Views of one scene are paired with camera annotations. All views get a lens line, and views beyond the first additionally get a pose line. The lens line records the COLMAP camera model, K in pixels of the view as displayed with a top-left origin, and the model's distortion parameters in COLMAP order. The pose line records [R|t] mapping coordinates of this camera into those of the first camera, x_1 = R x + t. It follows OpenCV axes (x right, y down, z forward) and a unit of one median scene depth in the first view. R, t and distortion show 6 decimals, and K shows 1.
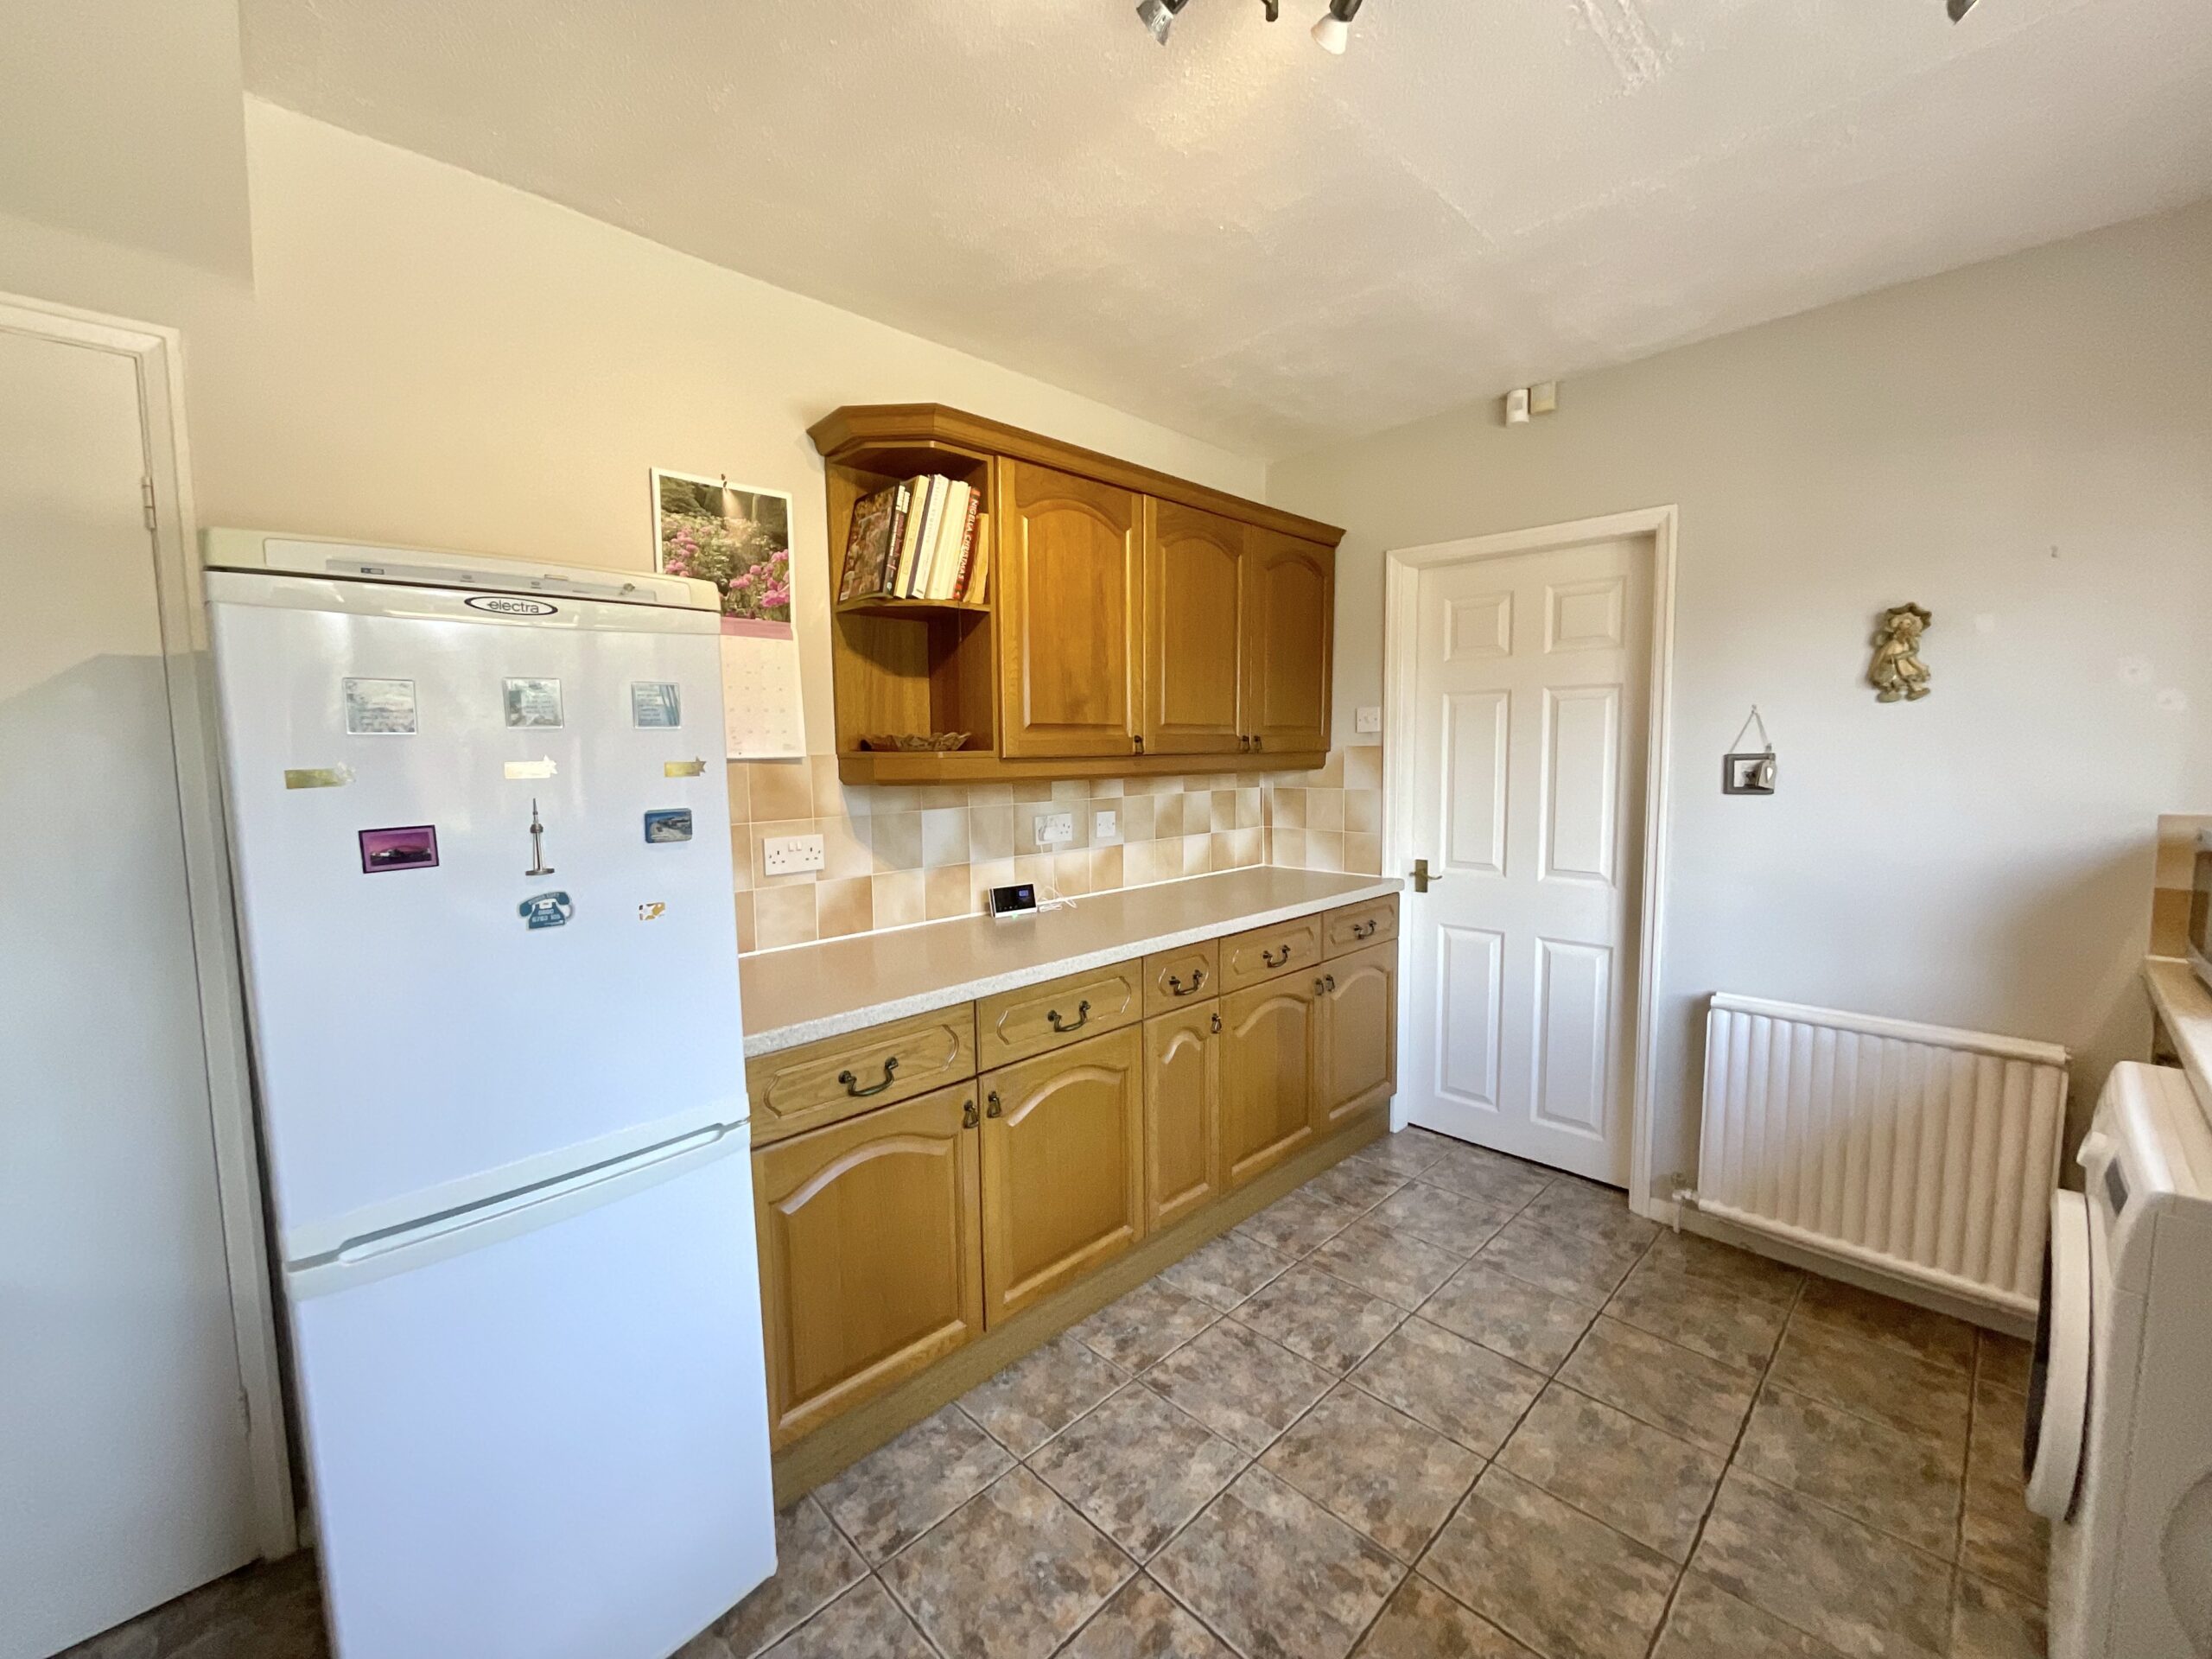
lens RADIAL K [[895.8, 0, 1105.7], [0, 895.8, 827.7], [0, 0, 1]] dist [-0.001963, -0.000015]
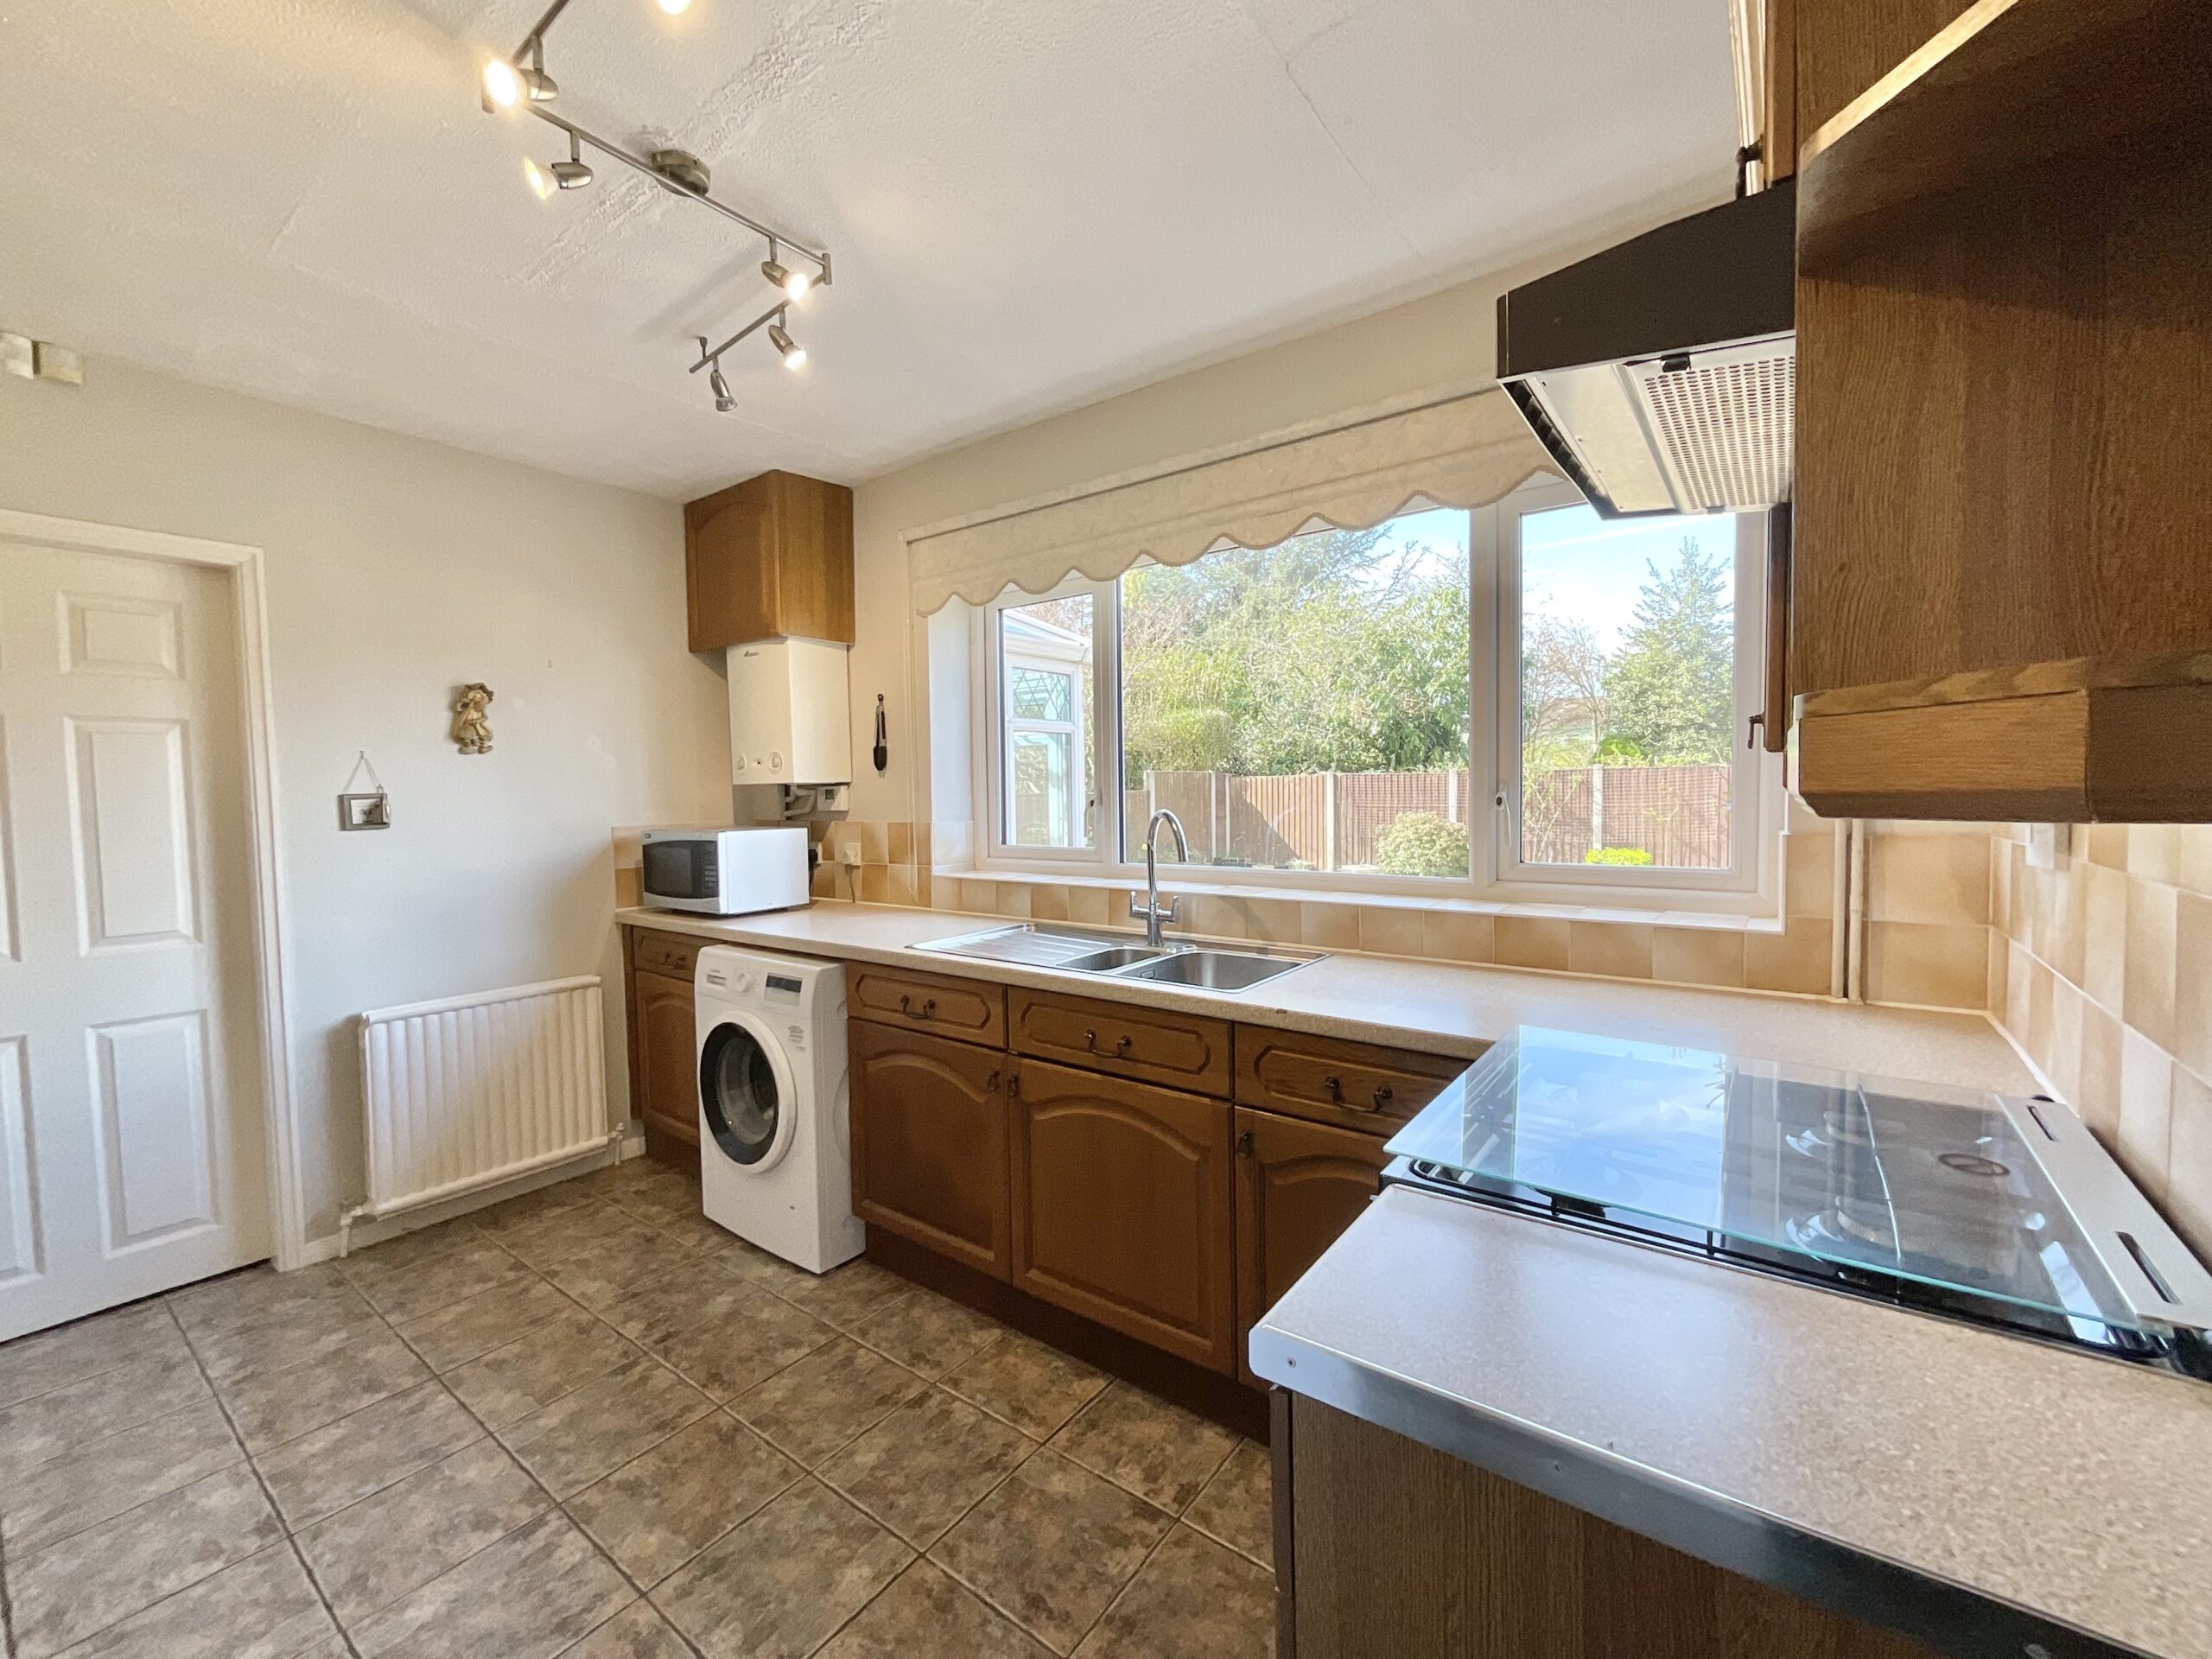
lens RADIAL K [[895.8, 0, 1105.7], [0, 895.8, 827.7], [0, 0, 1]] dist [-0.001963, -0.000015]
pose [[-0.160657, -0.027463, 0.986628, -0.542105], [0.108072, 0.993113, 0.045241, 0.009819], [-0.981076, 0.113895, -0.156582, 0.263383]]
